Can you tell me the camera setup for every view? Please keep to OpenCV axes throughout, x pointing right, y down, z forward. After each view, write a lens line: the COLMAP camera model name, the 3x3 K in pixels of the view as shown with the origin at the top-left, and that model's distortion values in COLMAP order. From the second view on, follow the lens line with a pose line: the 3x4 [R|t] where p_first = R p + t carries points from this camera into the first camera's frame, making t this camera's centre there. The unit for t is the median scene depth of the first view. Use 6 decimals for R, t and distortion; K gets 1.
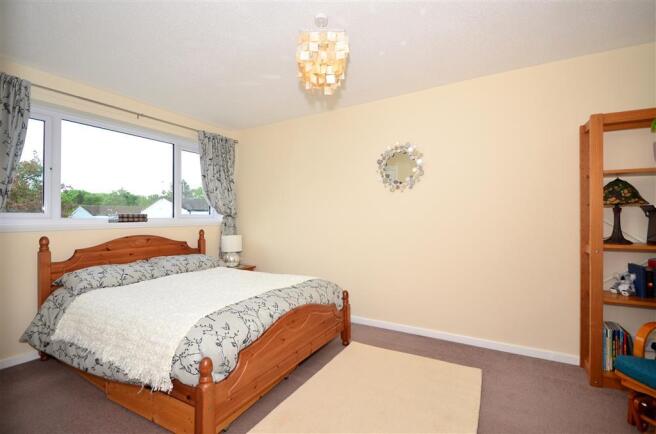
lens RADIAL K [[291.2, 0, 328.0], [0, 291.2, 217.0], [0, 0, 1]] dist [0.000735, -0.006729]
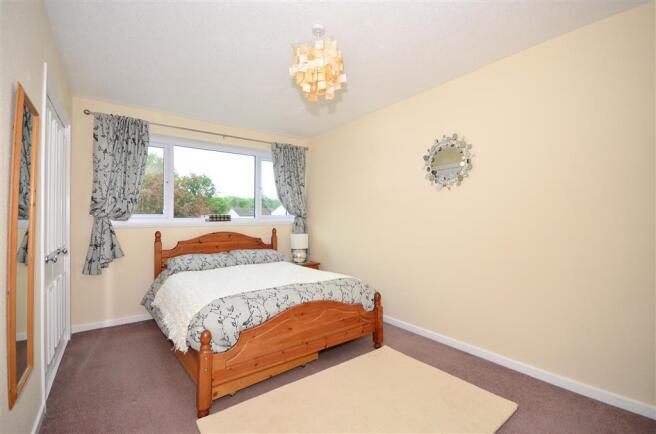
lens RADIAL K [[291.2, 0, 328.0], [0, 291.2, 217.0], [0, 0, 1]] dist [0.000735, -0.006729]
pose [[0.918989, 0.000701, -0.394282, 0.298275], [-0.001200, 0.999999, -0.001018, -0.000157], [0.394281, 0.001408, 0.918989, 0.033348]]
